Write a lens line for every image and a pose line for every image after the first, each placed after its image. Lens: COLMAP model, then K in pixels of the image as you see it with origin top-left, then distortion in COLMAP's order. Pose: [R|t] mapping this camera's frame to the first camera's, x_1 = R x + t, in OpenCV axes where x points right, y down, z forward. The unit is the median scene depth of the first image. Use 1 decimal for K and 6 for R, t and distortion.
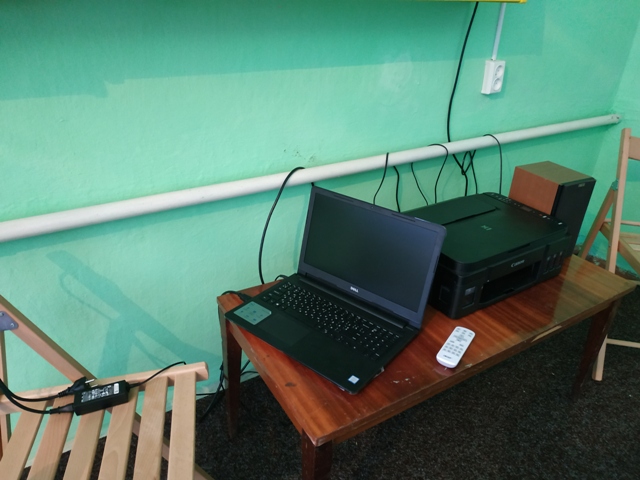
lens RADIAL K [[466.5, 0, 322.0], [0, 466.5, 244.8], [0, 0, 1]] dist [0.025846, -0.047050]
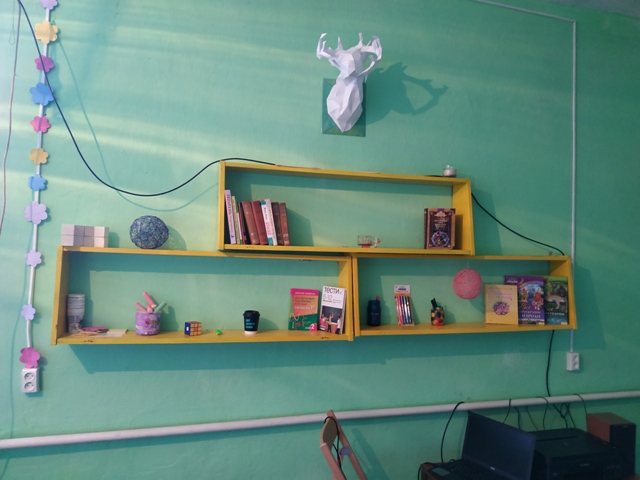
lens RADIAL K [[466.5, 0, 322.0], [0, 466.5, 244.8], [0, 0, 1]] dist [0.025846, -0.047050]
pose [[0.957202, -0.006813, -0.289340, -0.035319], [-0.135180, 0.873449, -0.467774, 0.248933], [0.255911, 0.486867, 0.835147, -1.089616]]
